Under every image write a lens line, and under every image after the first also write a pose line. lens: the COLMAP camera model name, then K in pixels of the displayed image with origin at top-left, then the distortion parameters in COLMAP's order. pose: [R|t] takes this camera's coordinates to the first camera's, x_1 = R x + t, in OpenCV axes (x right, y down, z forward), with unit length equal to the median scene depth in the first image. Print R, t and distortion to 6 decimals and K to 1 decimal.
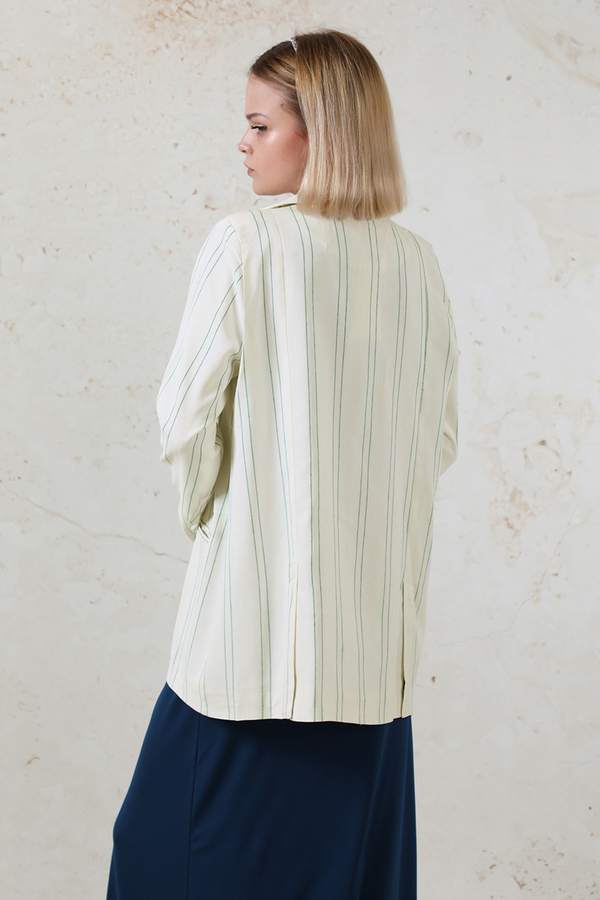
lens RADIAL K [[1983.3, 0, 183.3], [0, 1983.3, 407.7], [0, 0, 1]] dist [0.317830, 0.000000]
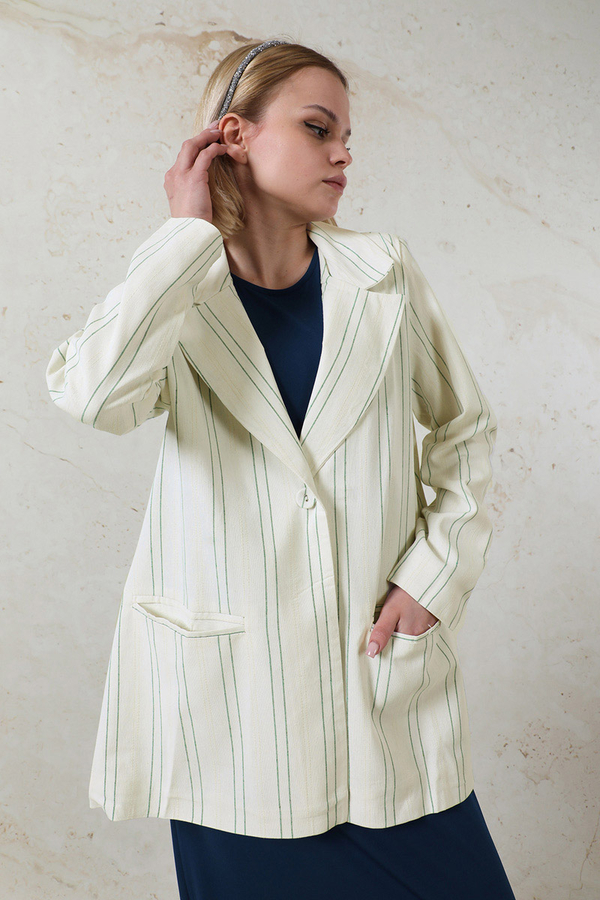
lens RADIAL K [[816.4, 0, 291.1], [0, 816.4, 391.3], [0, 0, 1]] dist [-0.161760, 0.098563]
pose [[0.993060, -0.070065, 0.094461, -0.033693], [0.074259, 0.996369, -0.041640, -0.012975], [-0.091200, 0.048366, 0.994657, 0.434190]]
